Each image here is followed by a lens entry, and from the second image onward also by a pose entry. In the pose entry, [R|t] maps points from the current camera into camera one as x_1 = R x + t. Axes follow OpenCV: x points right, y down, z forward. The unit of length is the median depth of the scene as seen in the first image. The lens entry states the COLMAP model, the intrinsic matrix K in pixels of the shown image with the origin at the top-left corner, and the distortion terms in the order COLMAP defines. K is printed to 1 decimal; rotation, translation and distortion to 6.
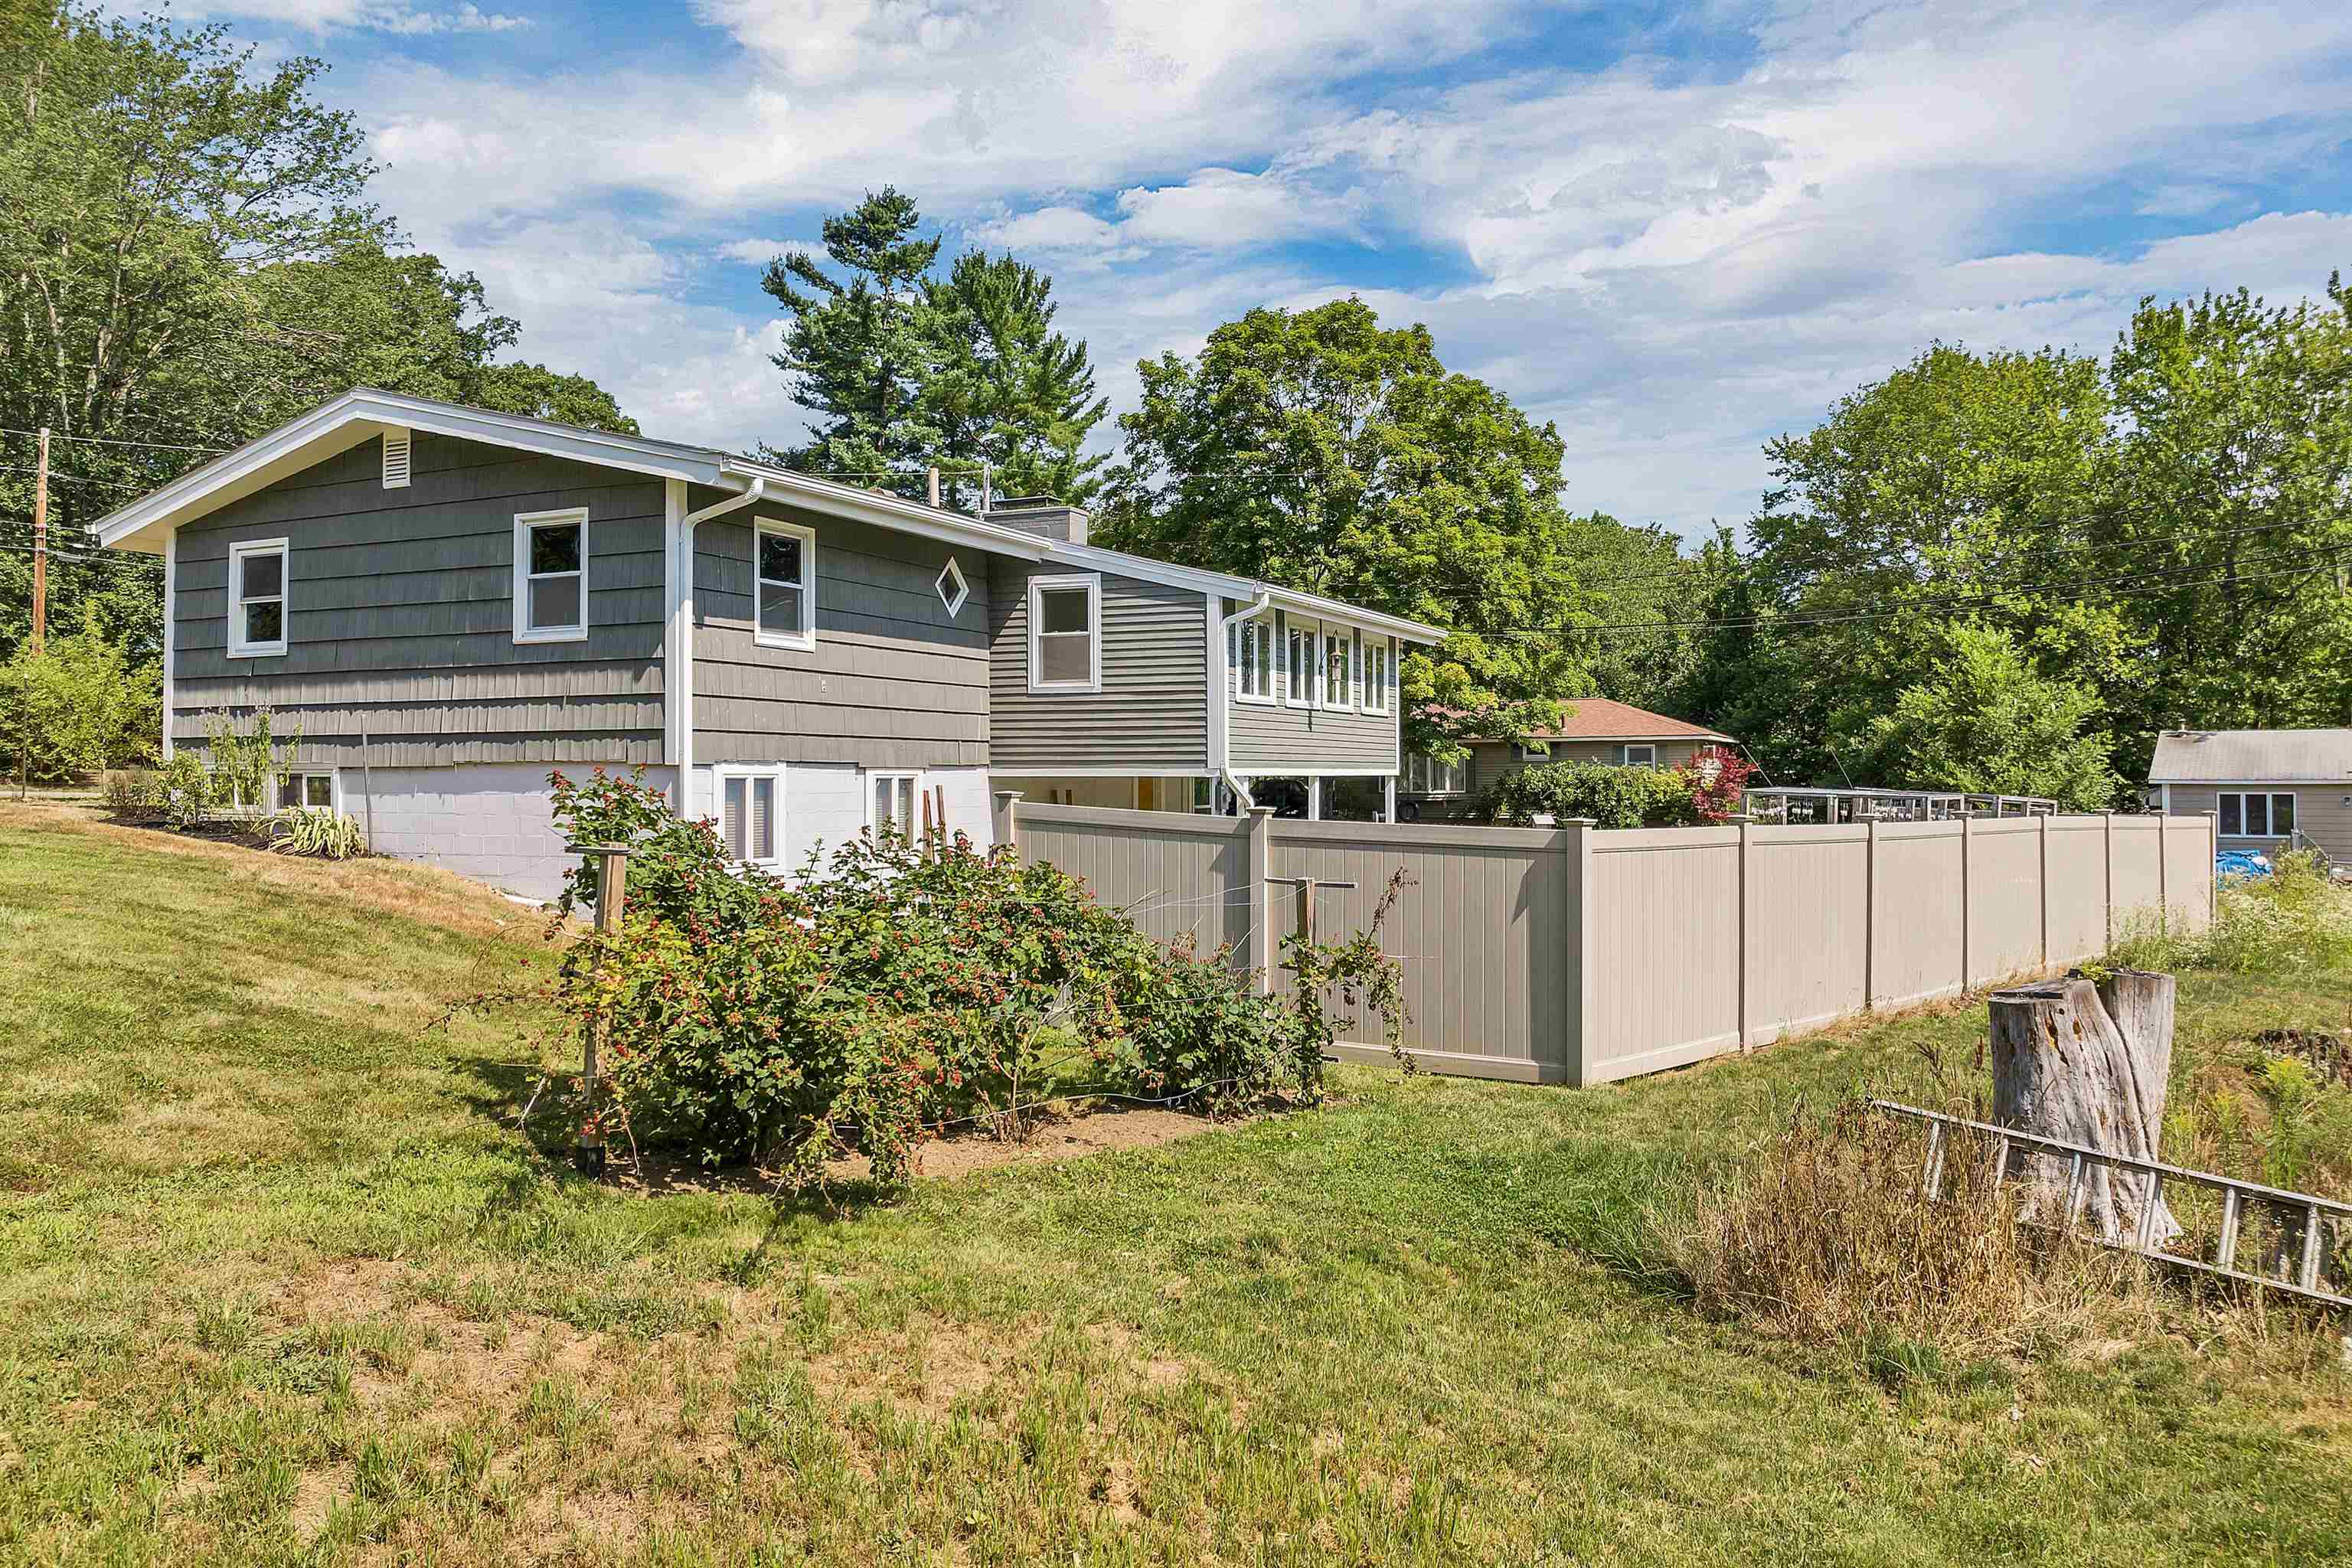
lens RADIAL K [[1702.0, 0, 1164.7], [0, 1702.0, 748.3], [0, 0, 1]] dist [-0.033154, -0.008150]
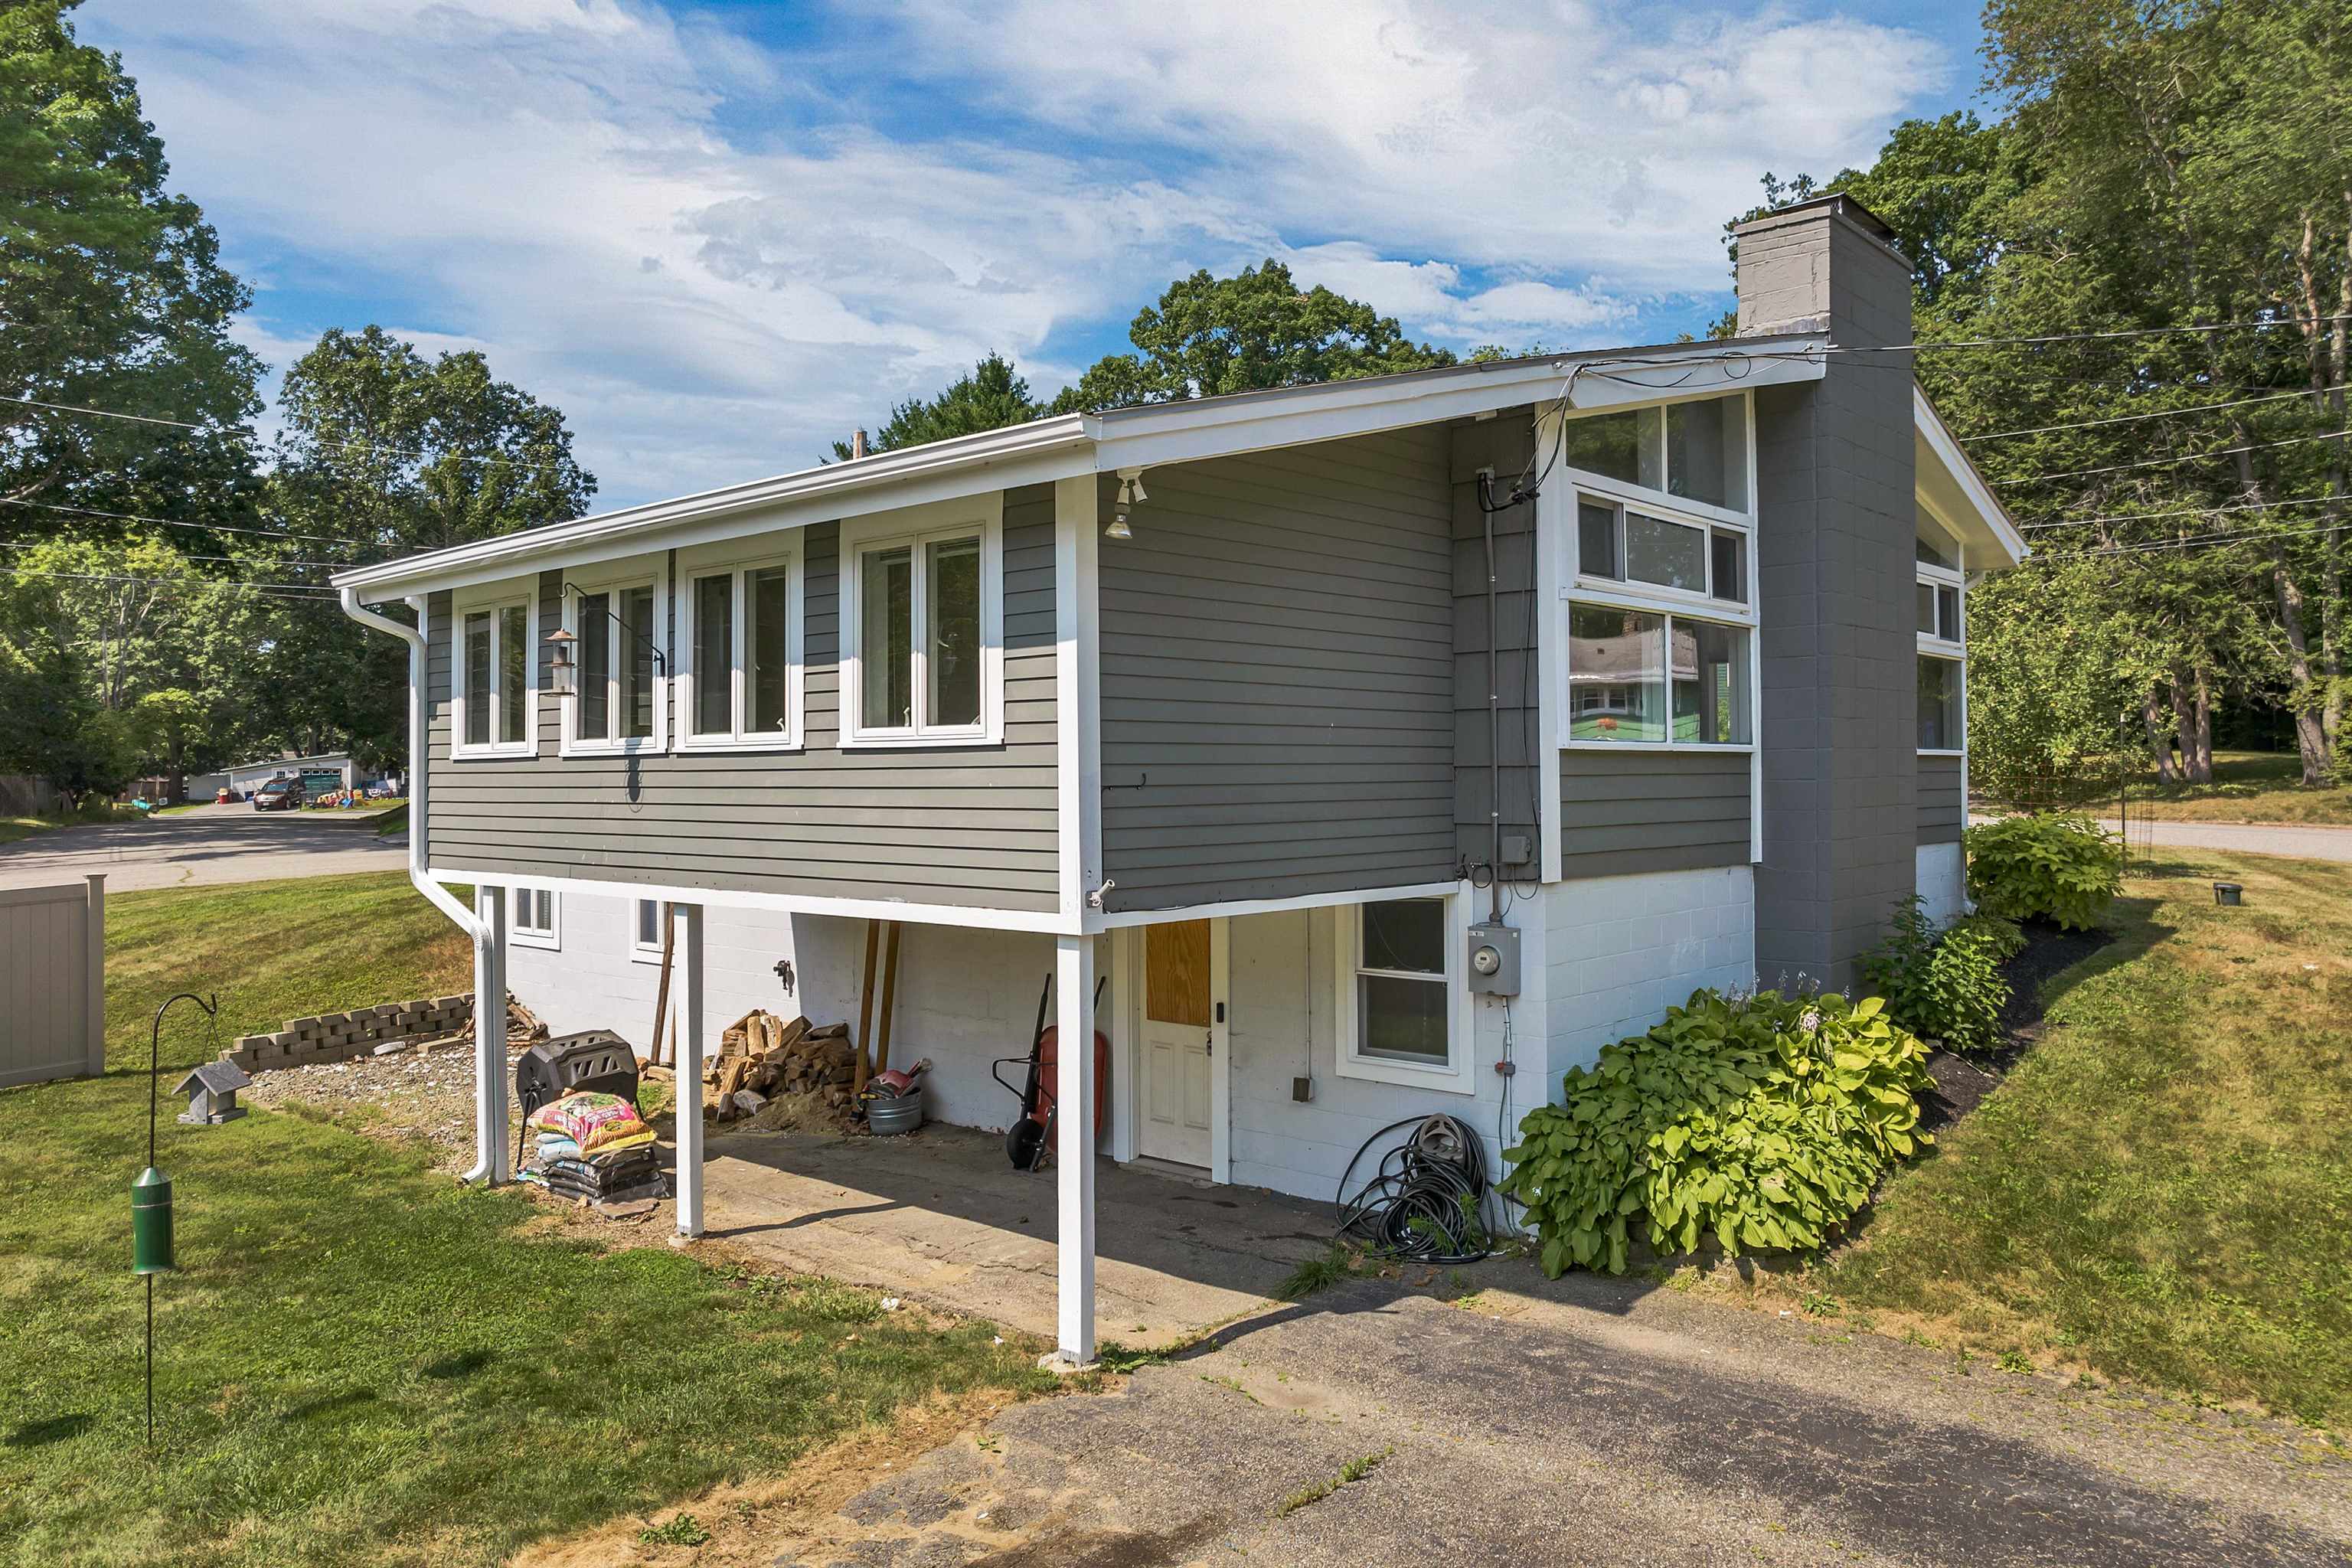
lens RADIAL K [[1709.2, 0, 1182.8], [0, 1709.2, 732.9], [0, 0, 1]] dist [-0.050481, 0.028131]
pose [[-0.273650, -0.021585, -0.961587, 0.567736], [0.023375, 0.999304, -0.029083, -0.013895], [0.961545, -0.030436, -0.272954, 1.459707]]
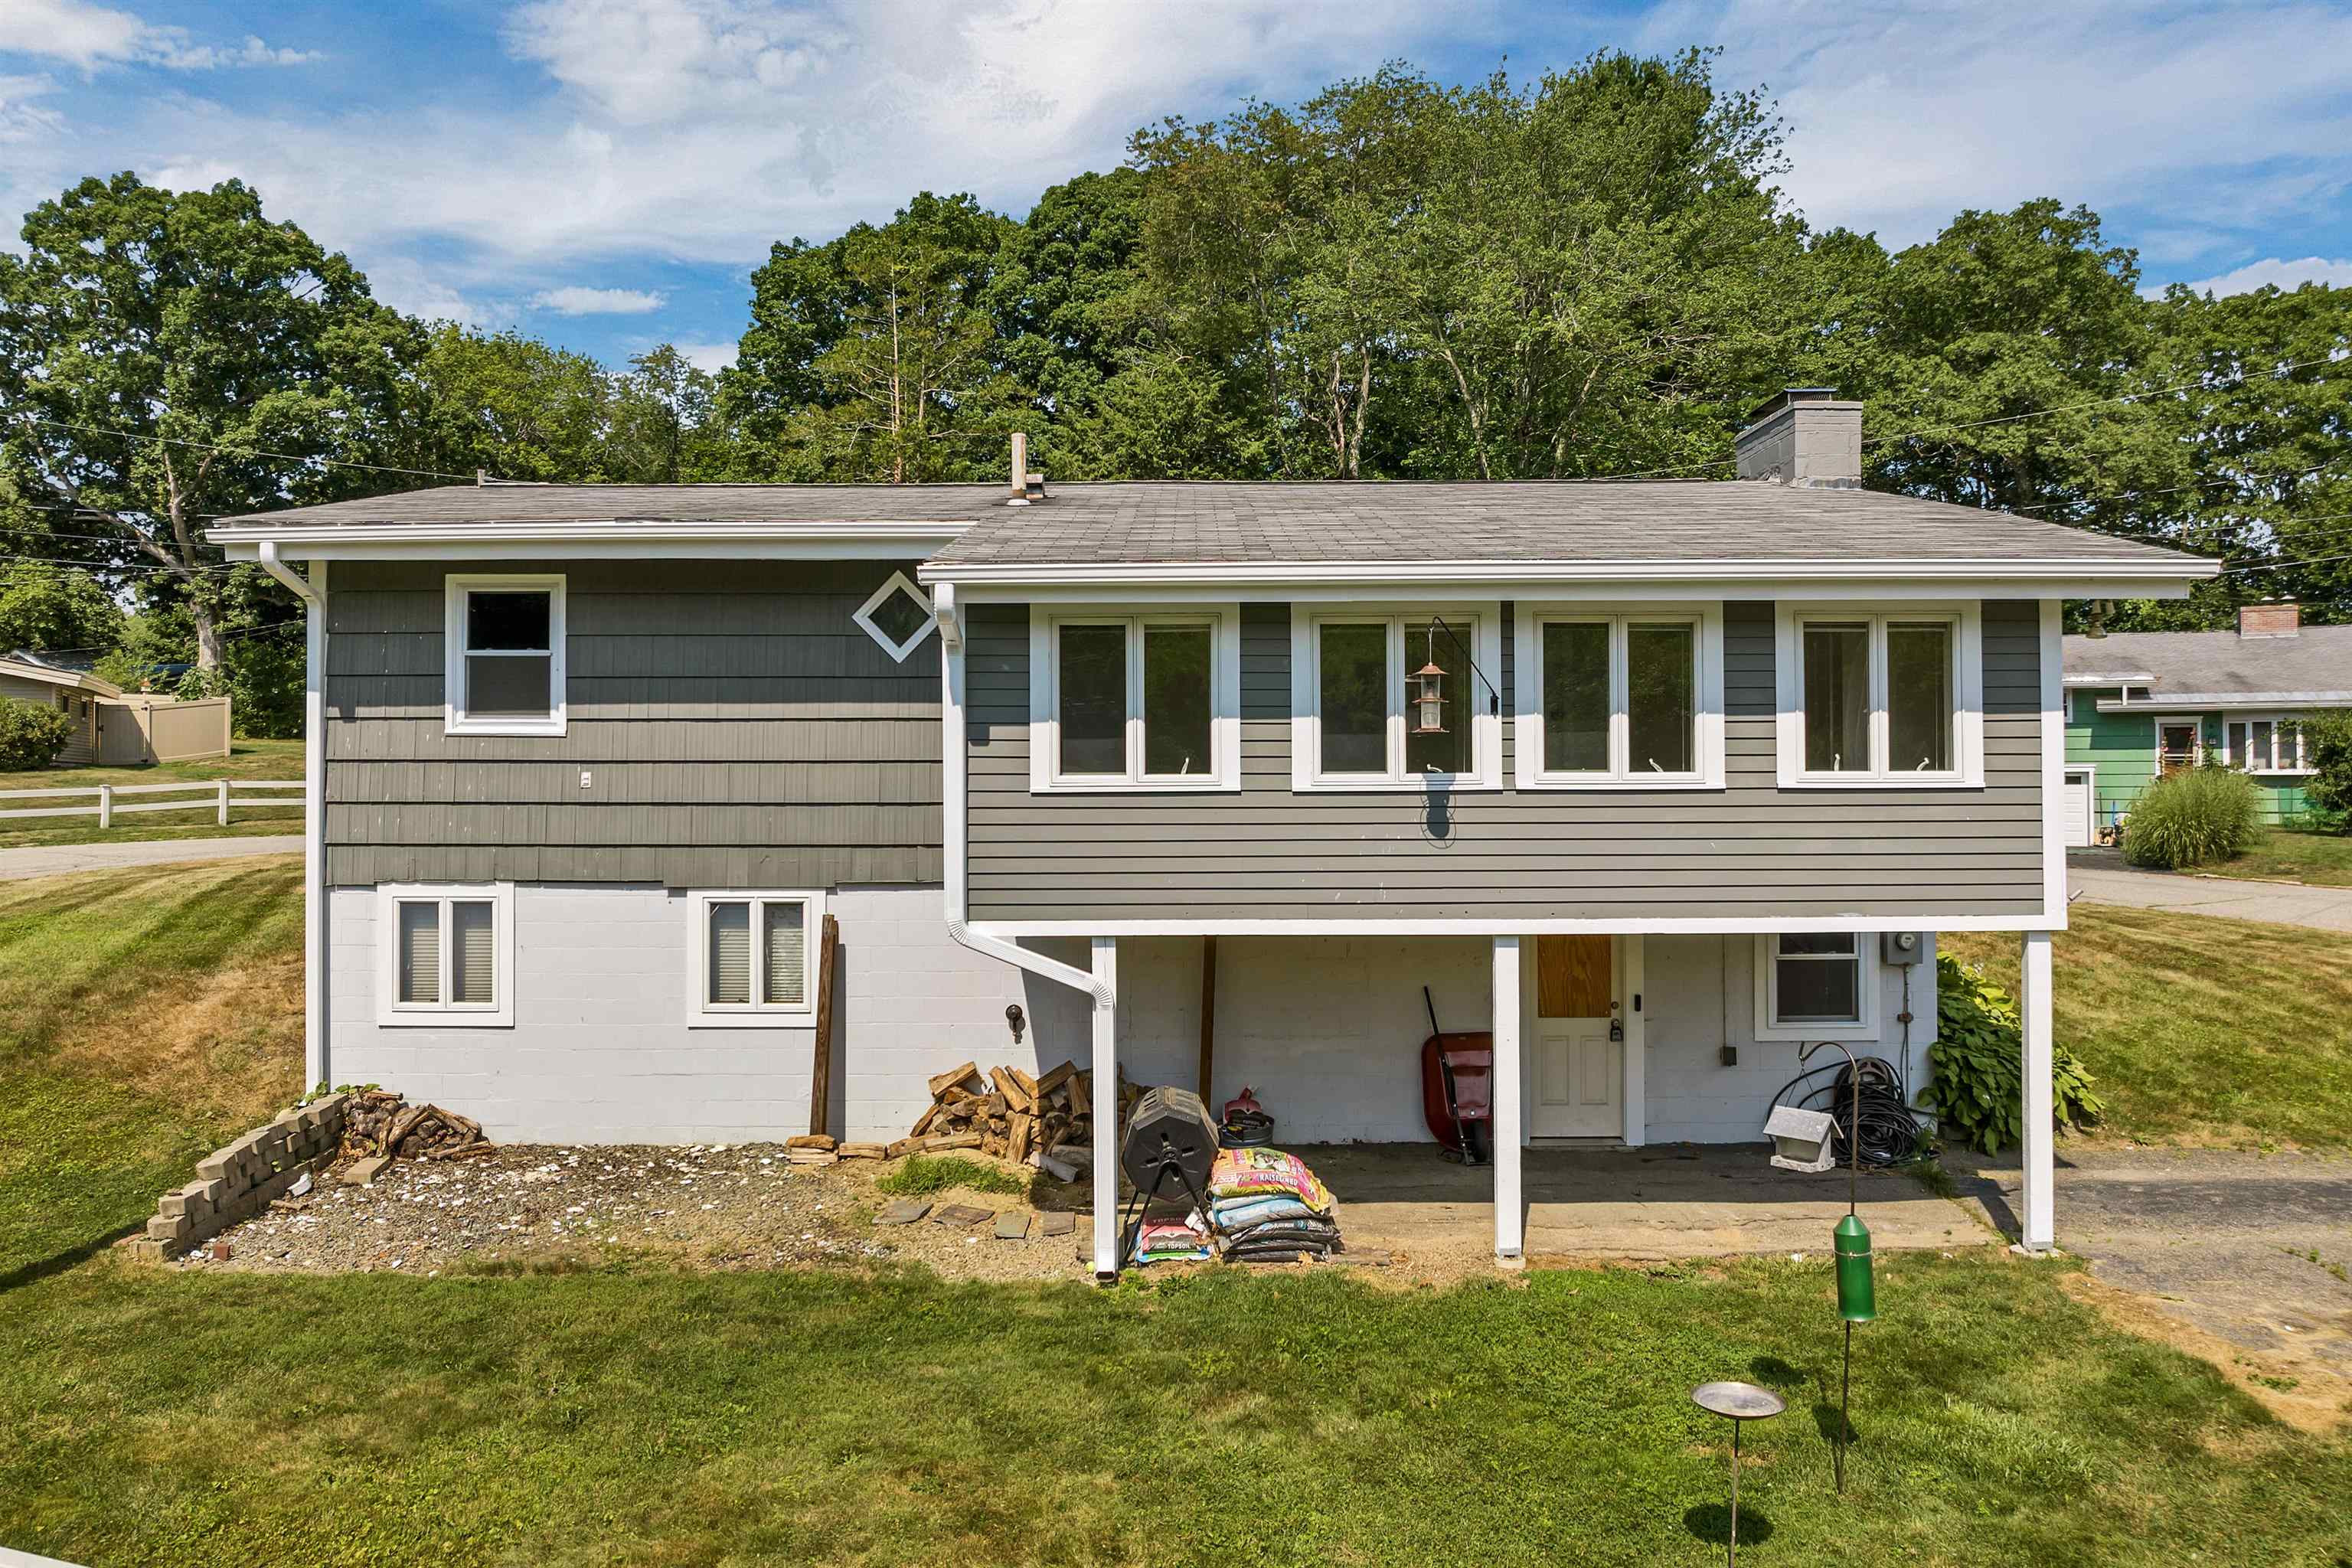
lens RADIAL K [[1715.2, 0, 1184.5], [0, 1715.2, 742.3], [0, 0, 1]] dist [-0.051959, 0.032900]
pose [[0.445364, -0.017723, -0.895174, 0.545891], [0.018103, 0.999778, -0.010788, -0.037445], [0.895166, -0.011400, 0.445586, 0.832949]]
